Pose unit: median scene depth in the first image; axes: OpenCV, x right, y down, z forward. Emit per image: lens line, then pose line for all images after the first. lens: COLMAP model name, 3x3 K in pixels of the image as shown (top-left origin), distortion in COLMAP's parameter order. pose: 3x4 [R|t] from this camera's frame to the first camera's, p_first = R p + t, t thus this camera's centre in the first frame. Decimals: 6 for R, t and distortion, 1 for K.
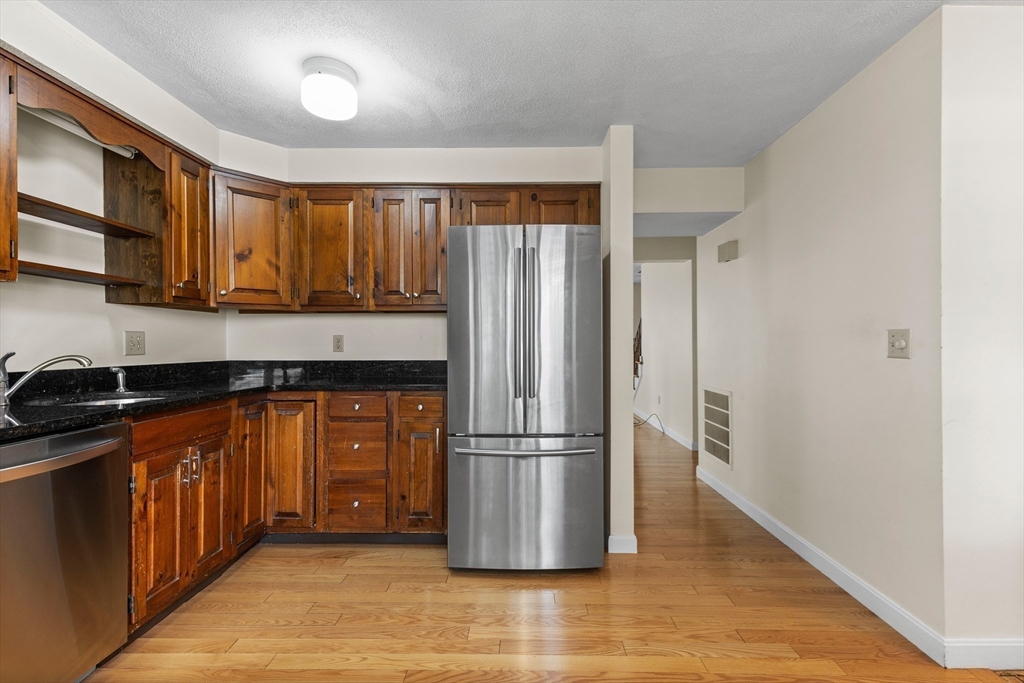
lens RADIAL K [[467.7, 0, 509.4], [0, 467.7, 343.2], [0, 0, 1]] dist [0.009955, -0.002180]
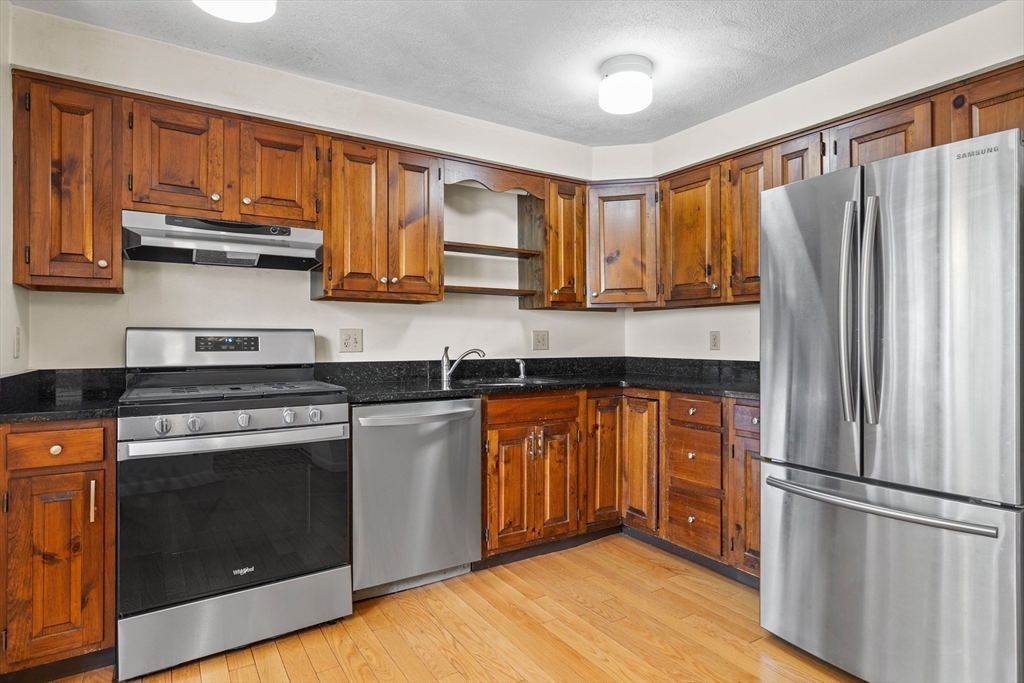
lens RADIAL K [[547.3, 0, 508.3], [0, 547.3, 336.7], [0, 0, 1]] dist [0.001070, 0.000404]
pose [[0.549171, -0.004078, -0.835700, 0.382561], [0.000483, 0.999989, -0.004562, -0.002941], [0.835710, 0.002102, 0.549168, 0.135646]]
